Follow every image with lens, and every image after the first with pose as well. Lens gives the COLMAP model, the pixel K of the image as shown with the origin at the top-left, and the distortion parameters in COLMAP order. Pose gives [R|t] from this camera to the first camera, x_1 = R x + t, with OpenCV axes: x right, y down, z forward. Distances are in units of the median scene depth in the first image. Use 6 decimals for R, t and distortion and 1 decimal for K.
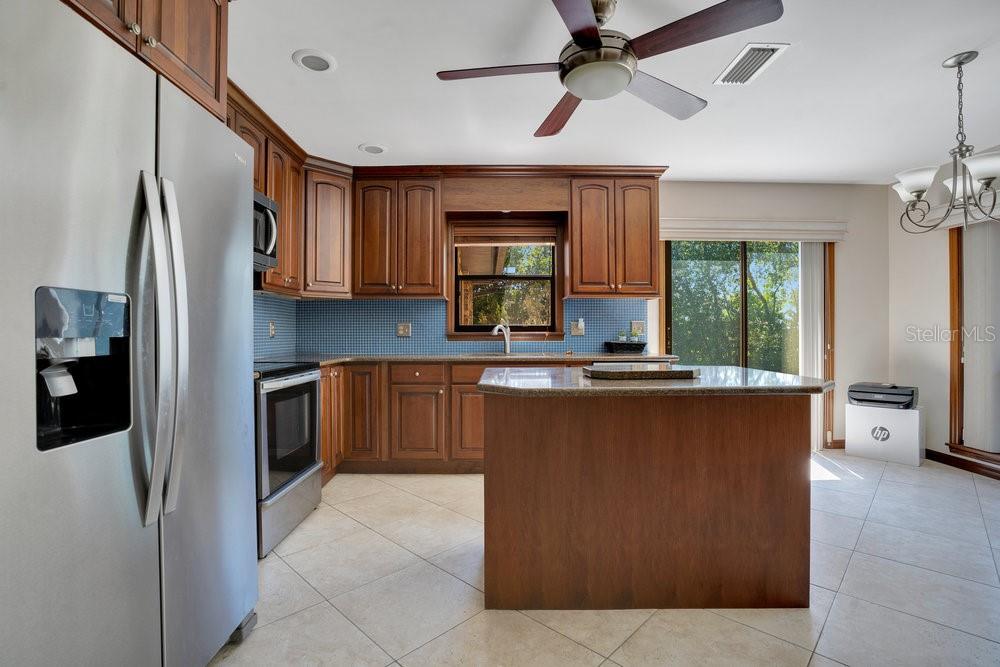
lens RADIAL K [[475.3, 0, 496.3], [0, 475.3, 325.0], [0, 0, 1]] dist [-0.059277, 0.019895]
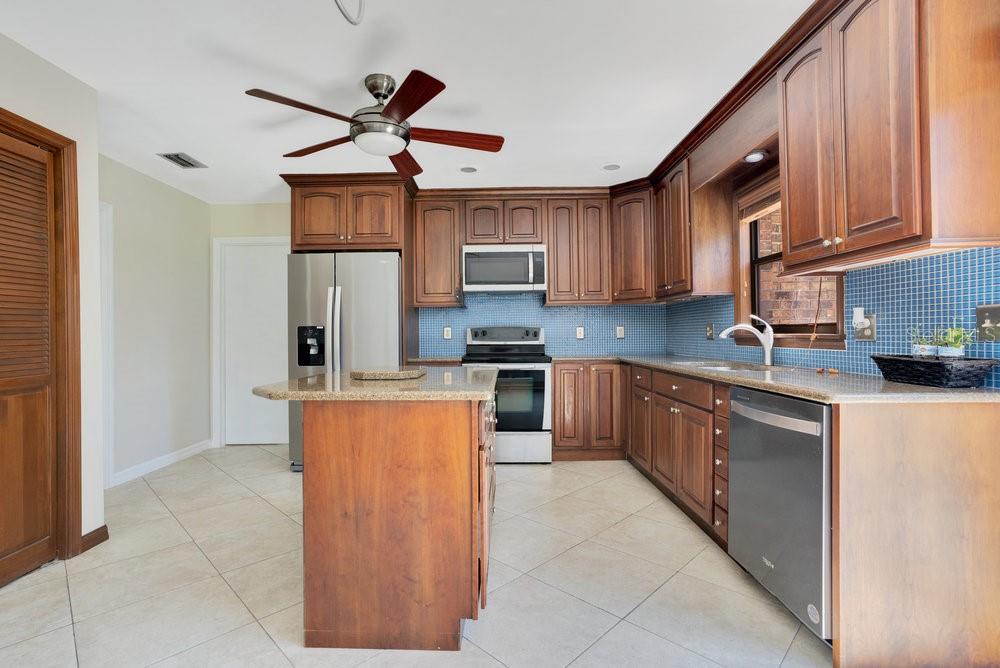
lens RADIAL K [[475.3, 0, 492.0], [0, 475.3, 329.1], [0, 0, 1]] dist [-0.059277, 0.019895]
pose [[-0.039313, -0.007452, -0.999199, 0.756459], [0.024316, 0.999669, -0.008412, 0.004459], [0.998931, -0.024627, -0.039119, 0.686844]]
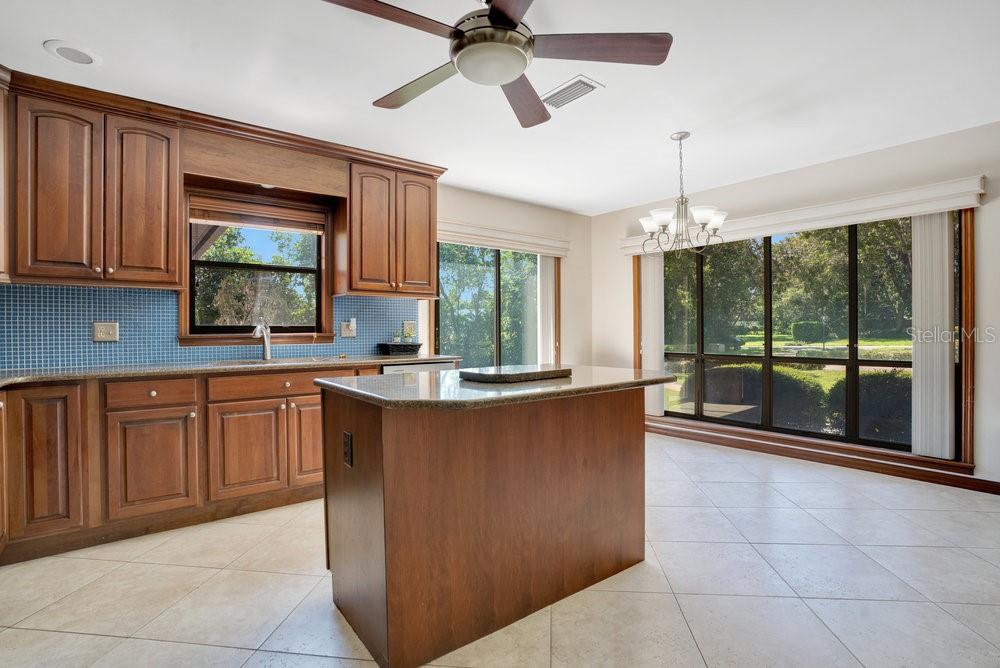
lens RADIAL K [[475.3, 0, 488.5], [0, 475.3, 328.1], [0, 0, 1]] dist [-0.059277, 0.019895]
pose [[0.786976, -0.001138, 0.616983, -0.187330], [-0.002303, 0.999986, 0.004782, 0.000216], [-0.616980, -0.005185, 0.786962, 0.135356]]
